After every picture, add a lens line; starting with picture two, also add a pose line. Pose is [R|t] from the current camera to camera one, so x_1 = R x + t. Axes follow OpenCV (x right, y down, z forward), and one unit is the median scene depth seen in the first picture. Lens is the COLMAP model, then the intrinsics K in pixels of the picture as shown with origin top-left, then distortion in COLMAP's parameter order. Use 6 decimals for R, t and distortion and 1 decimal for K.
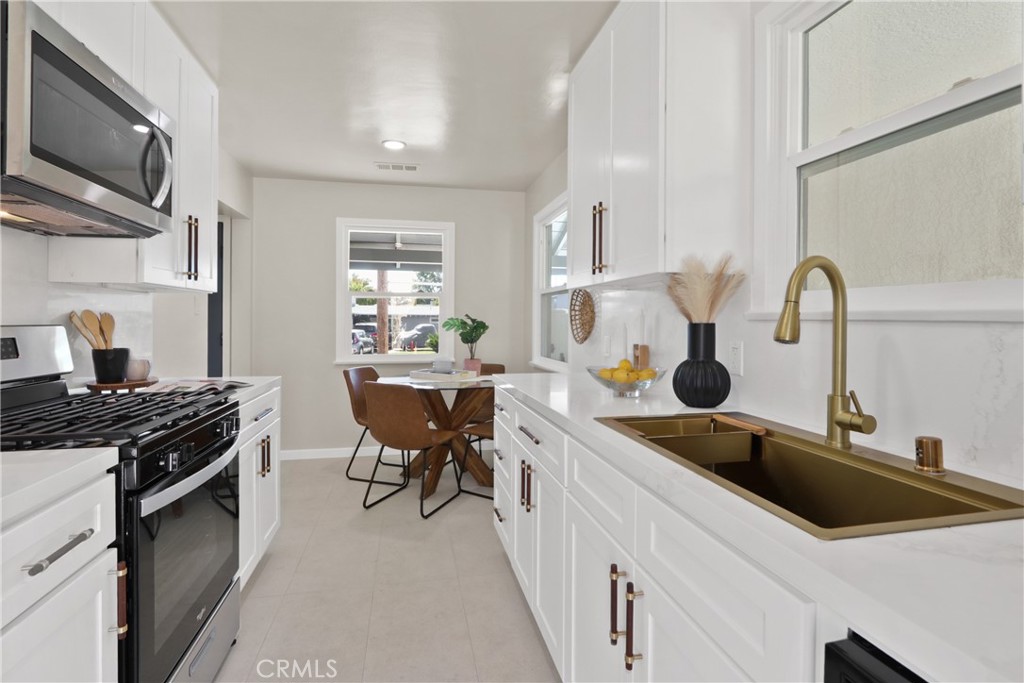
lens RADIAL K [[527.1, 0, 509.2], [0, 527.1, 343.2], [0, 0, 1]] dist [-0.002292, -0.000188]
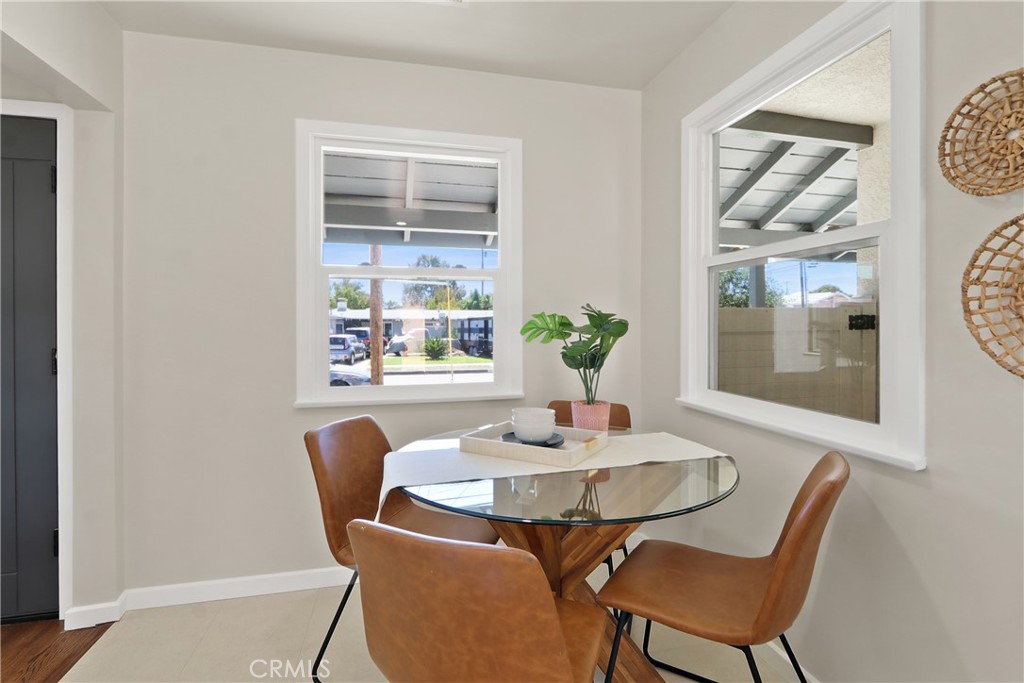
lens RADIAL K [[477.8, 0, 517.3], [0, 477.8, 345.5], [0, 0, 1]] dist [-0.011903, -0.000373]
pose [[0.998392, -0.006397, 0.056317, -0.135921], [0.006414, 0.999979, -0.000115, -0.017226], [-0.056315, 0.000476, 0.998413, 0.508353]]
